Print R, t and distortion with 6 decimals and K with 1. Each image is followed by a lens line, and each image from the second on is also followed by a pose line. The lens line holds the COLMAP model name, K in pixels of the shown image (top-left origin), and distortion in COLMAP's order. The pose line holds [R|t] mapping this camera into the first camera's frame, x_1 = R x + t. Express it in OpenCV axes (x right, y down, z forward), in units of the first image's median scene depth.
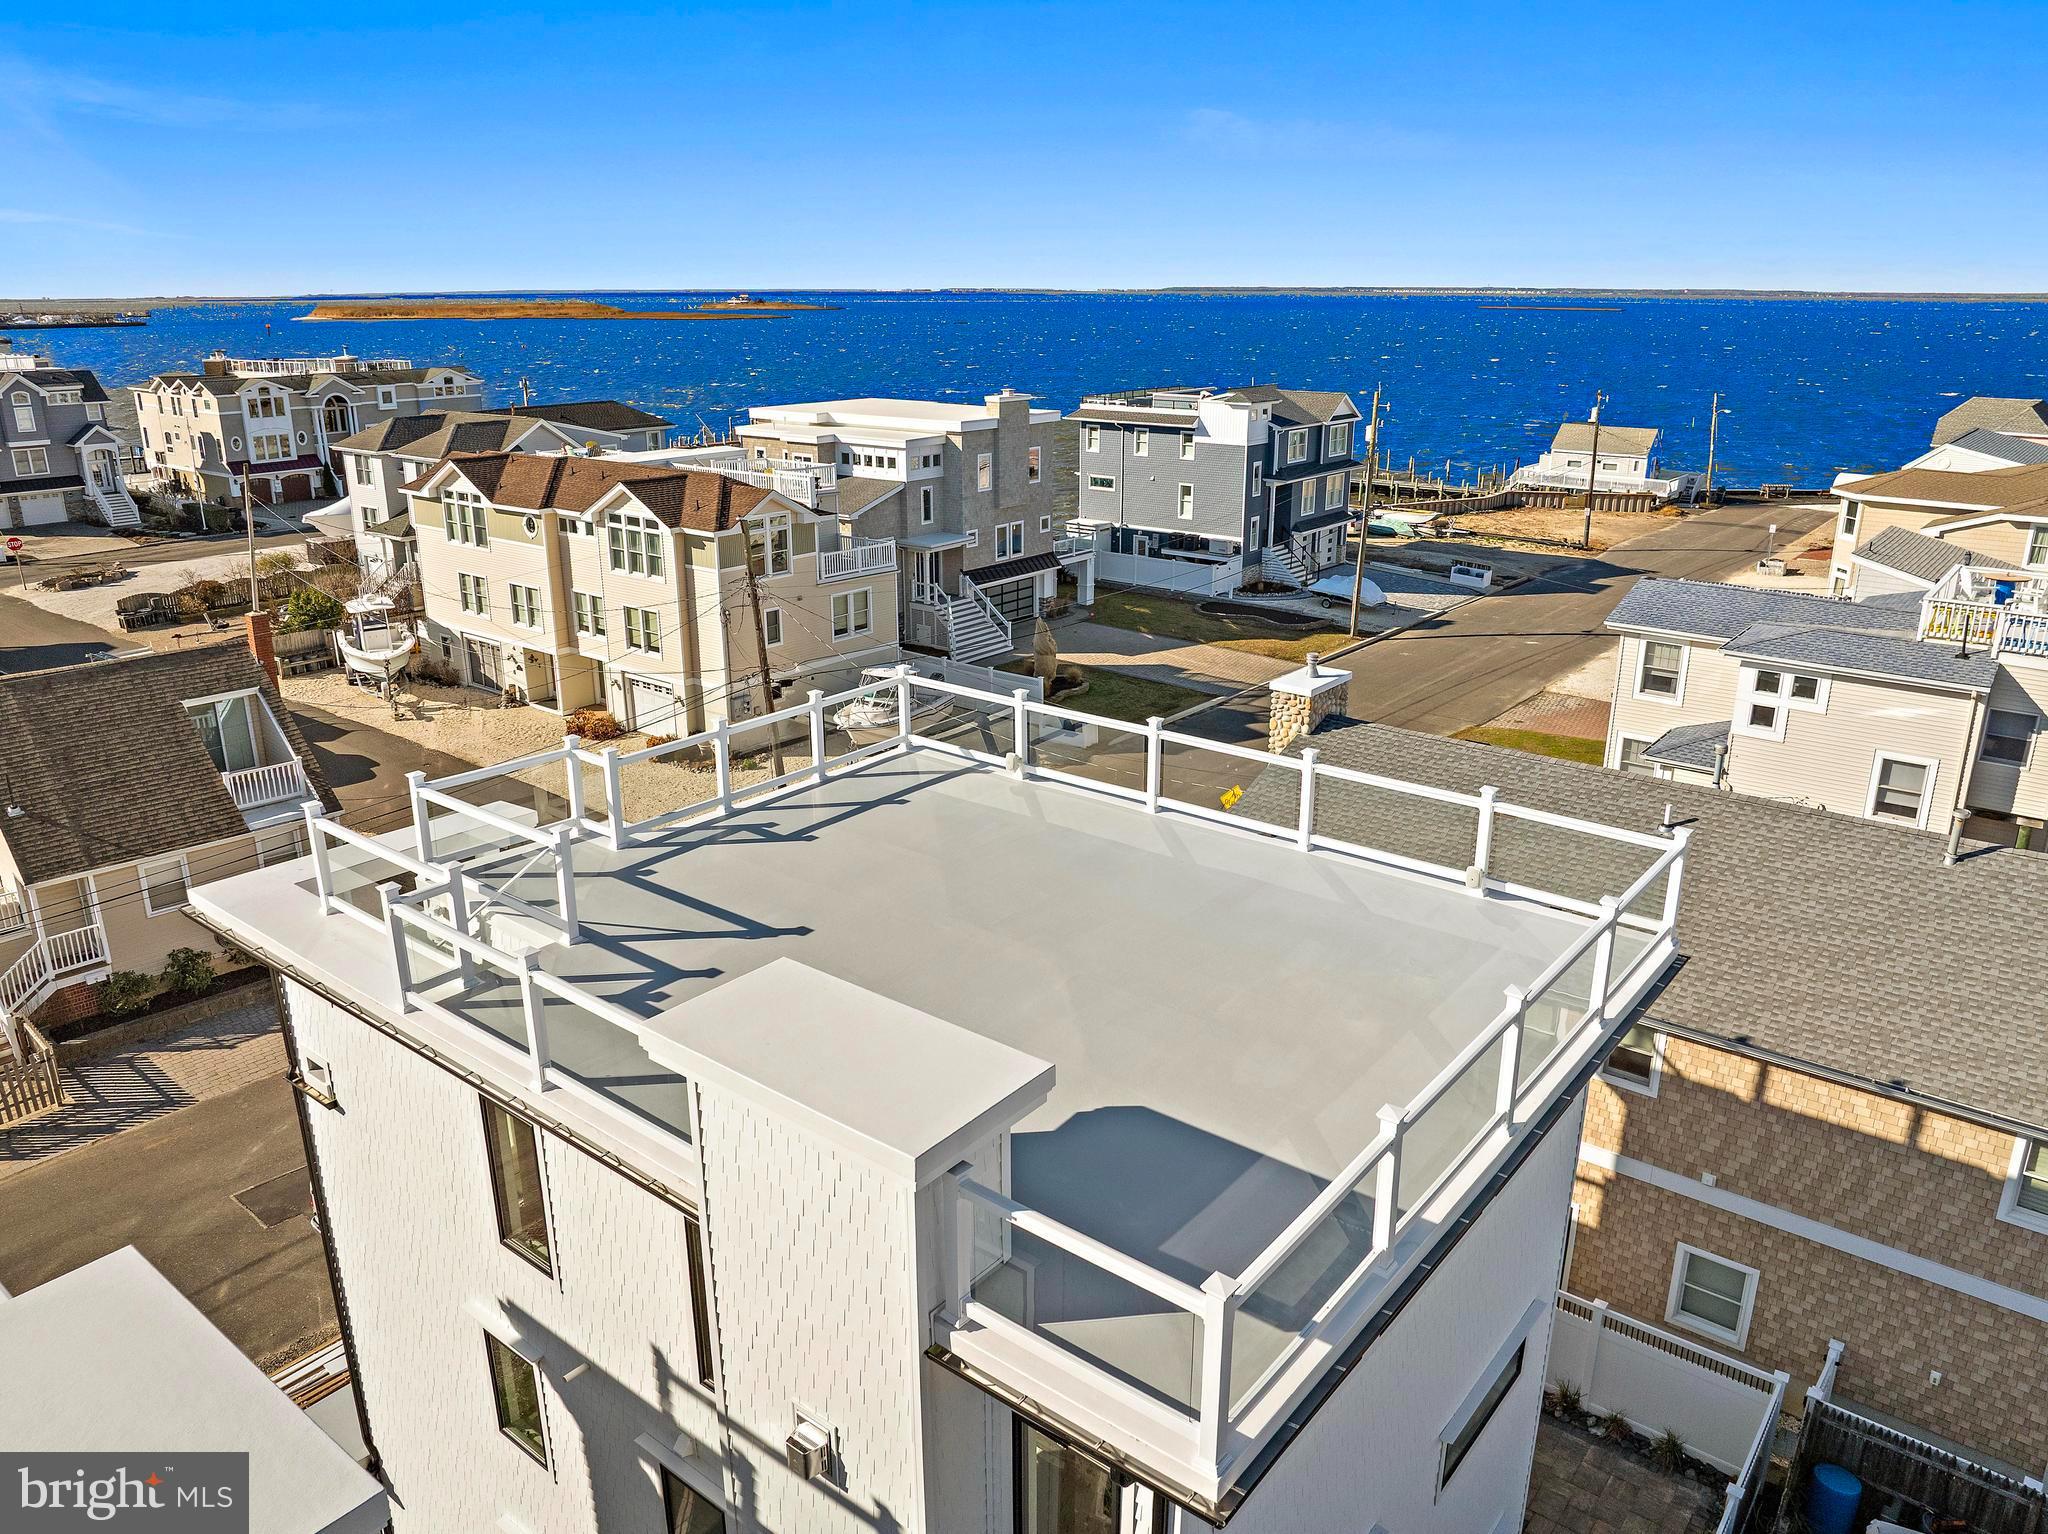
lens RADIAL K [[1447.3, 0, 1024.0], [0, 1447.3, 767.0], [0, 0, 1]] dist [-0.037155, -0.001707]
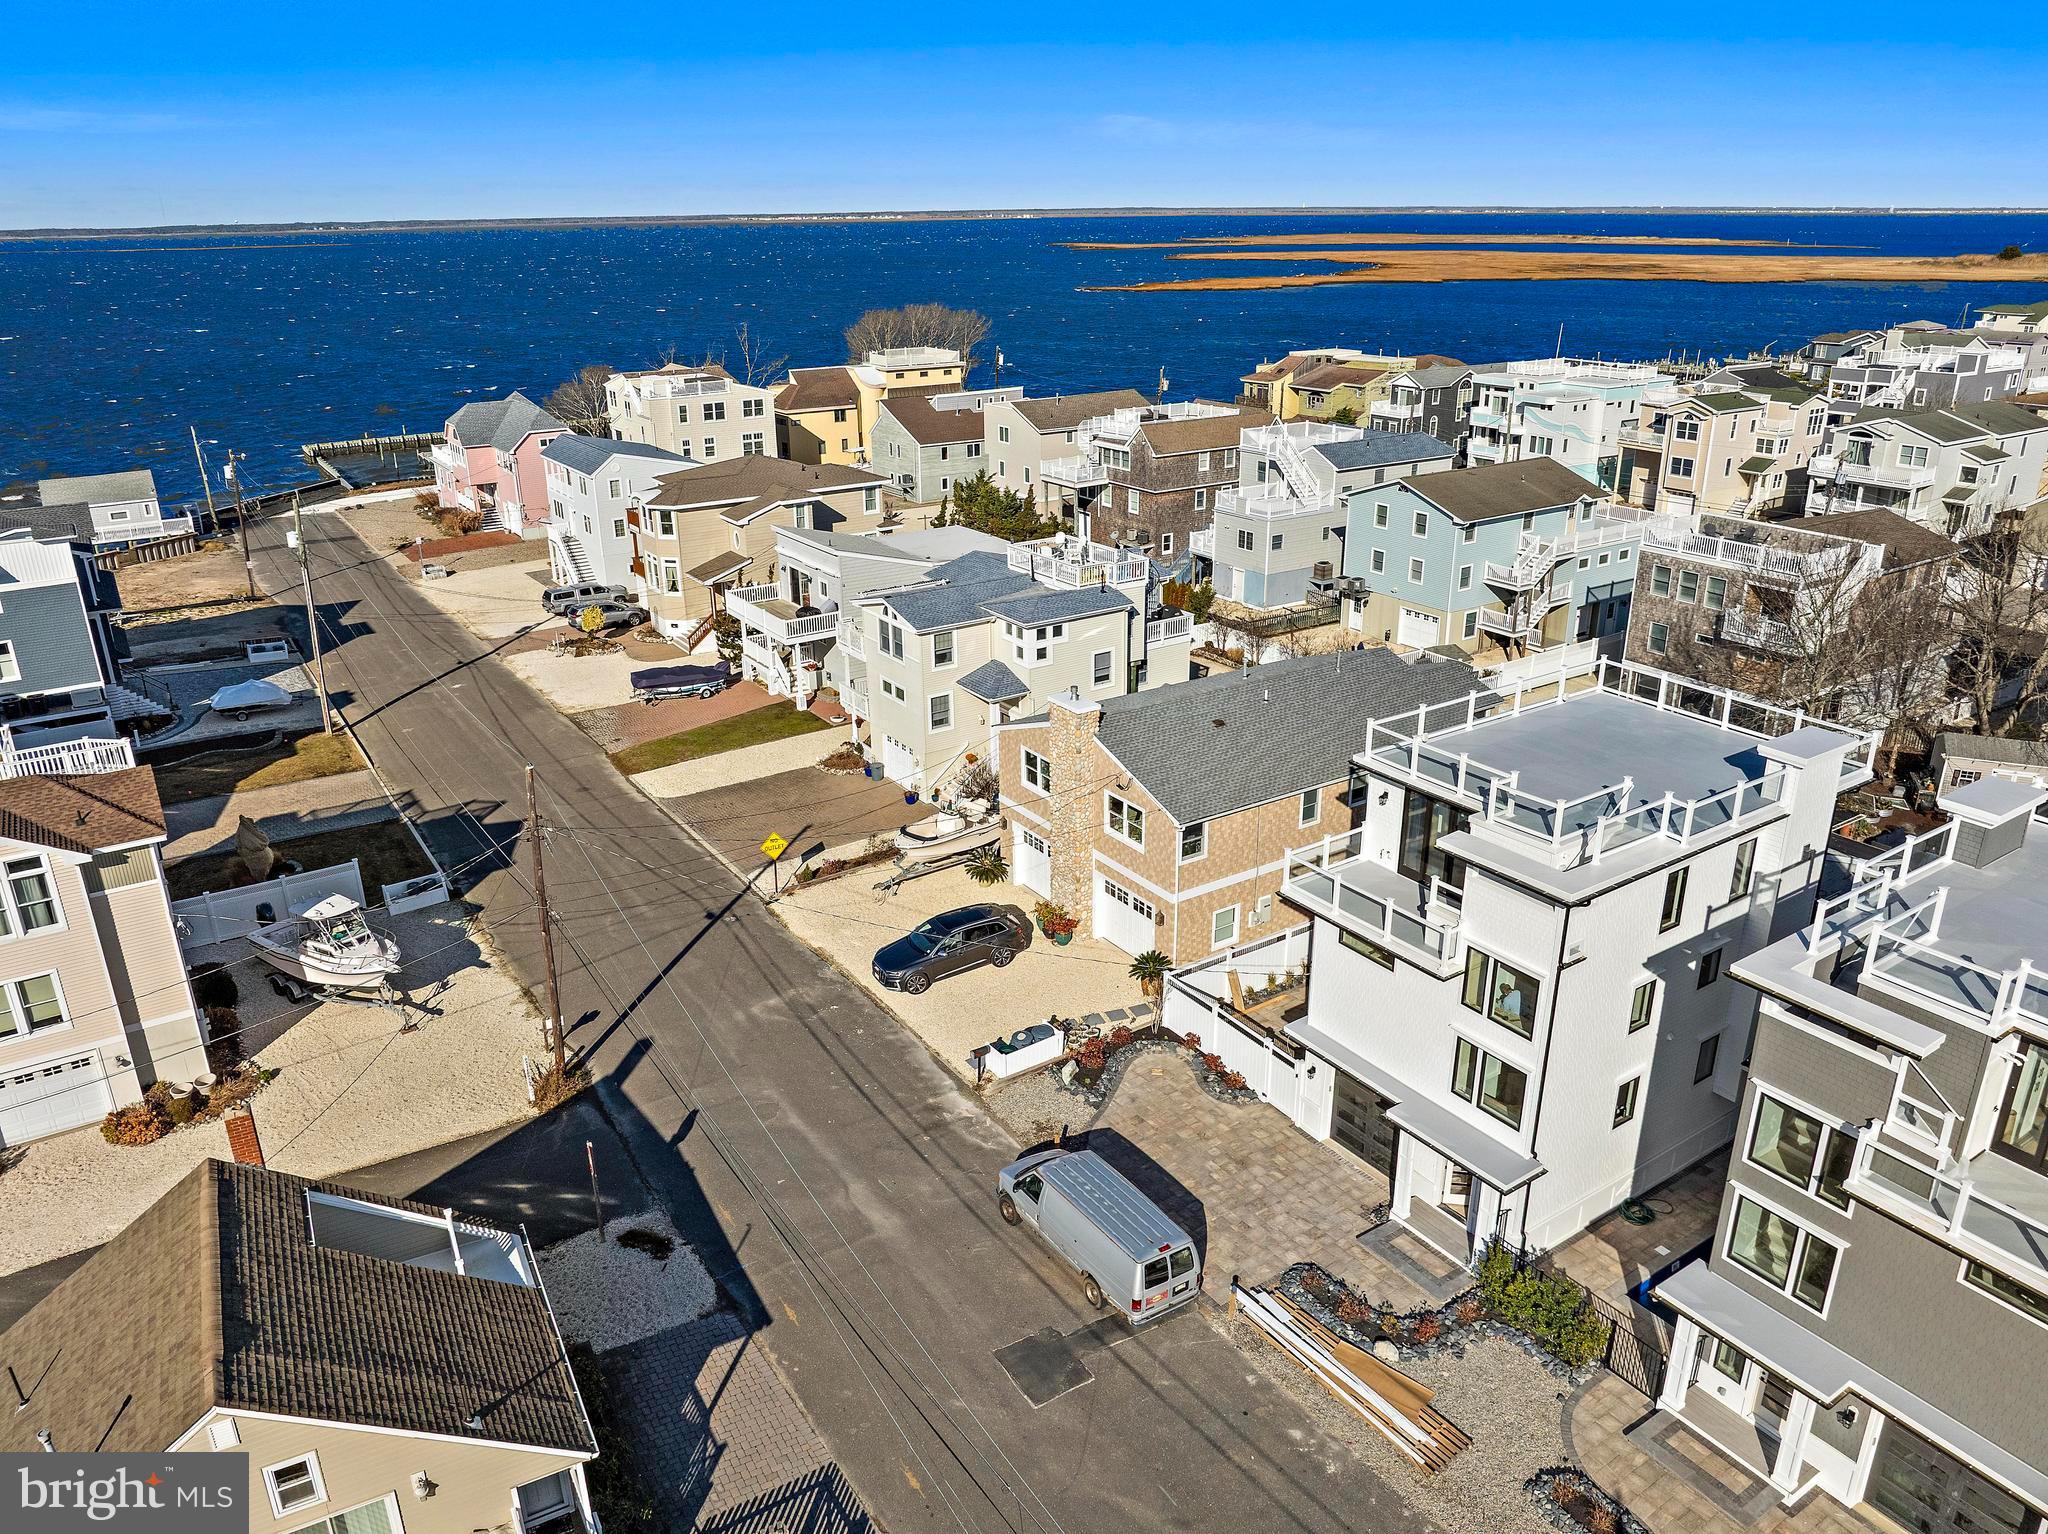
lens RADIAL K [[1437.6, 0, 1024.0], [0, 1437.6, 767.0], [0, 0, 1]] dist [-0.030607, -0.022282]
pose [[0.307231, -0.345719, 0.886616, -0.543259], [0.309962, 0.917225, 0.250246, -0.176293], [-0.899741, 0.197934, 0.388959, 0.184105]]
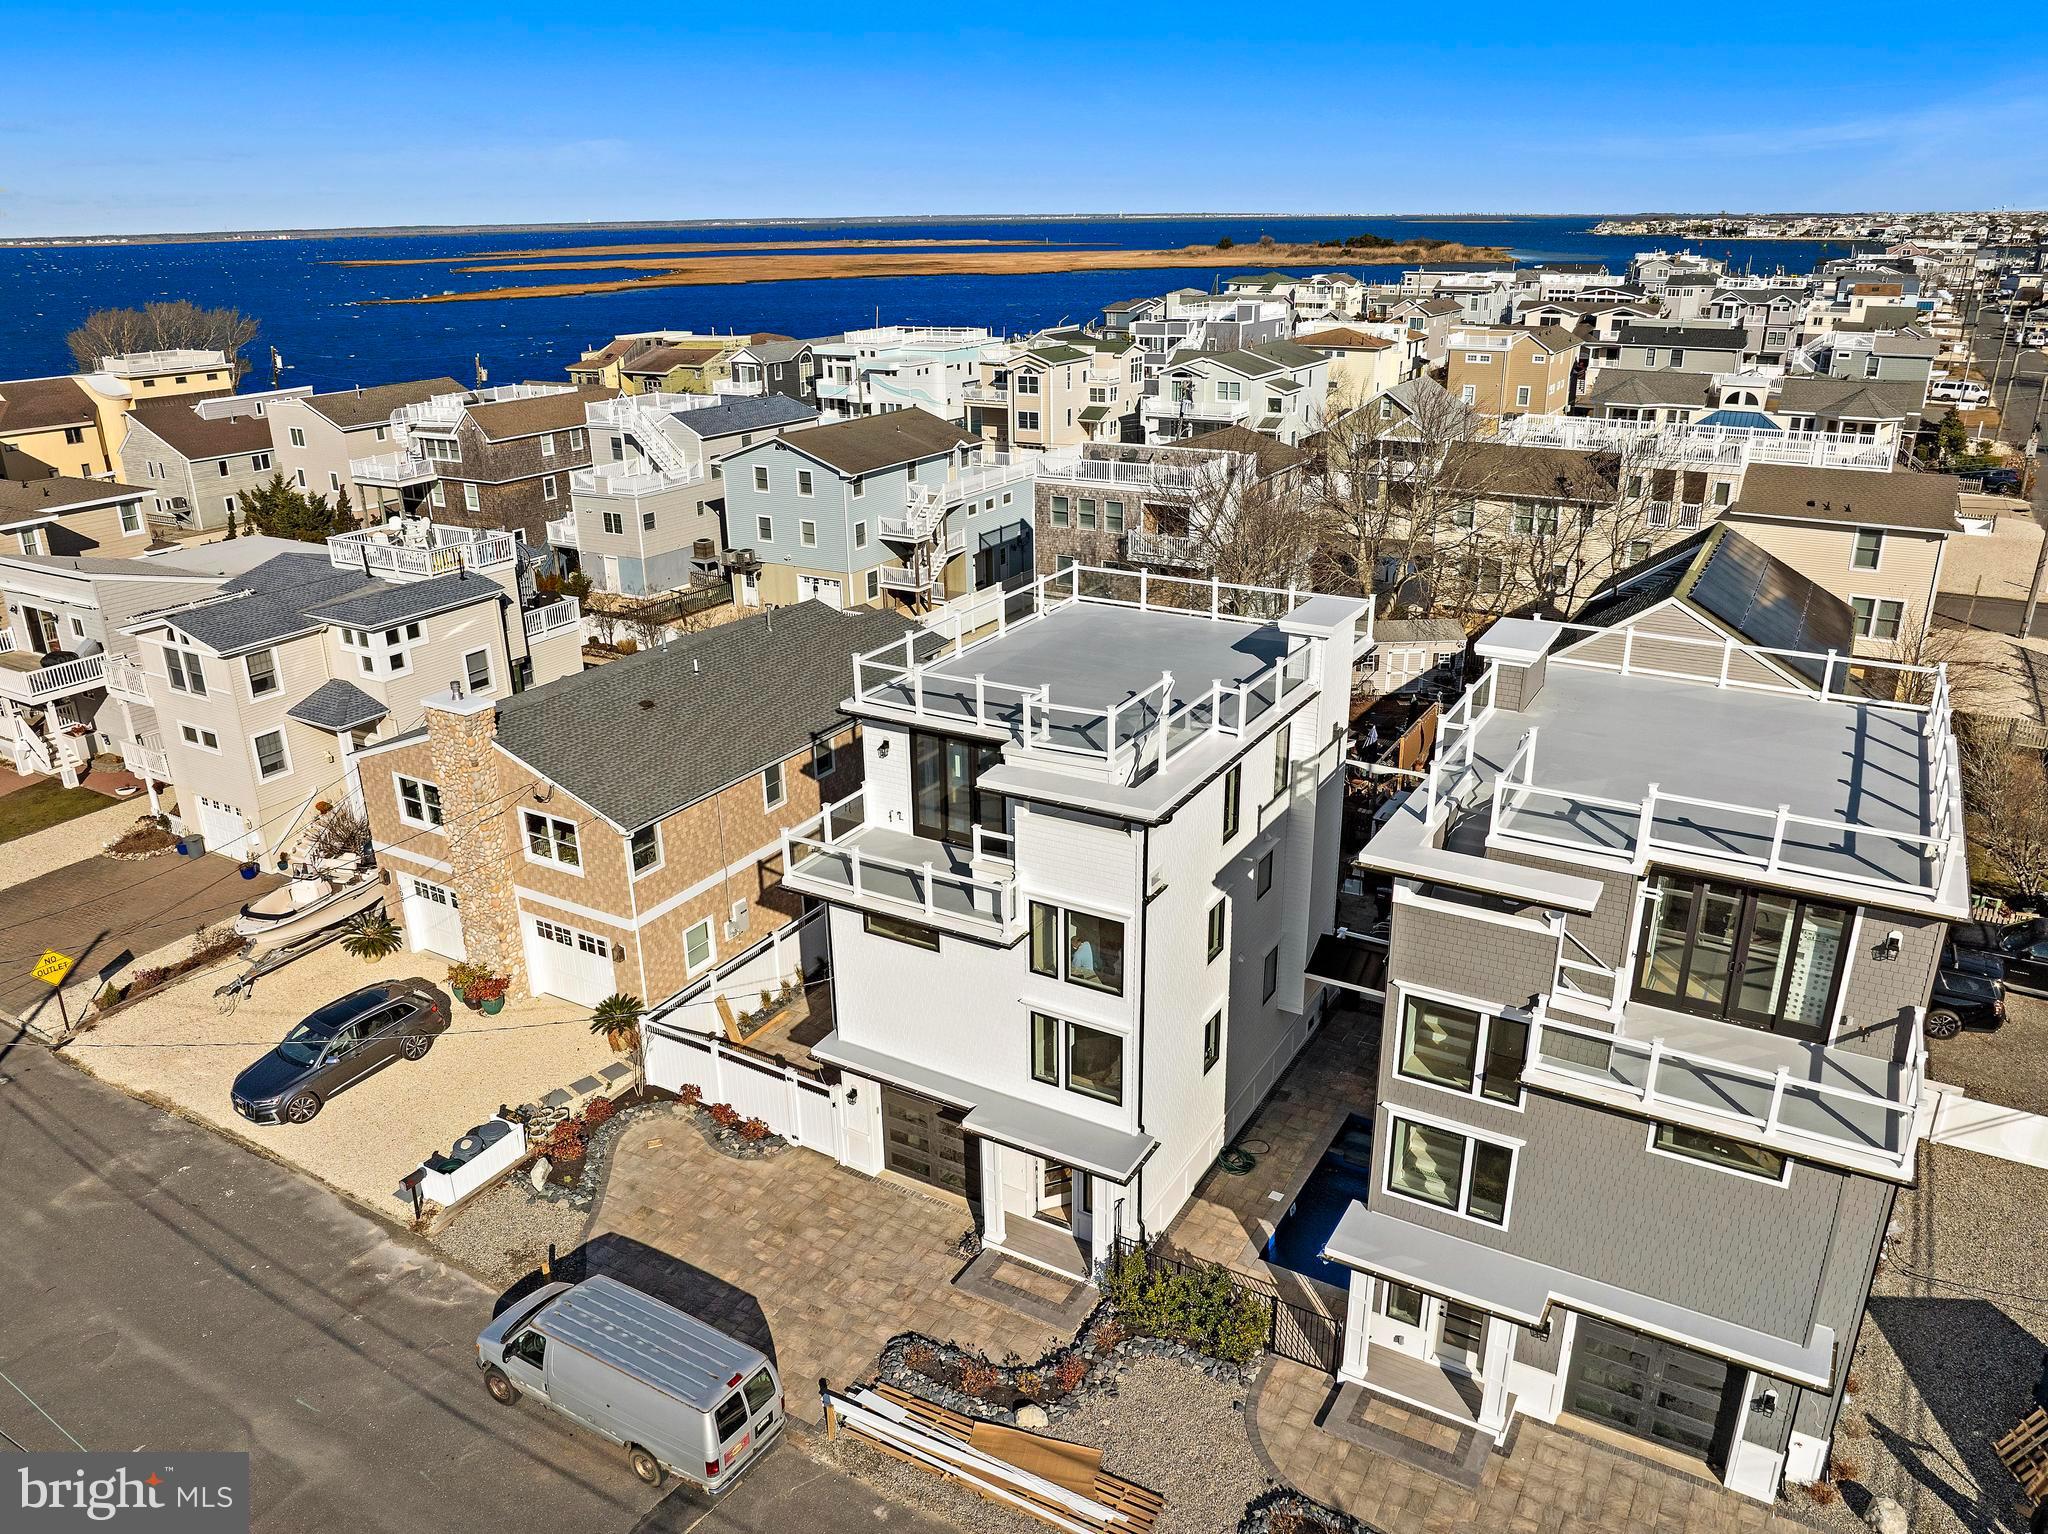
lens RADIAL K [[1447.3, 0, 1024.0], [0, 1447.3, 767.0], [0, 0, 1]] dist [-0.037155, -0.001707]
pose [[-0.142927, -0.351037, 0.925389, -0.448817], [0.325405, 0.866342, 0.378897, -0.138690], [-0.934710, 0.355281, -0.009595, 0.240734]]
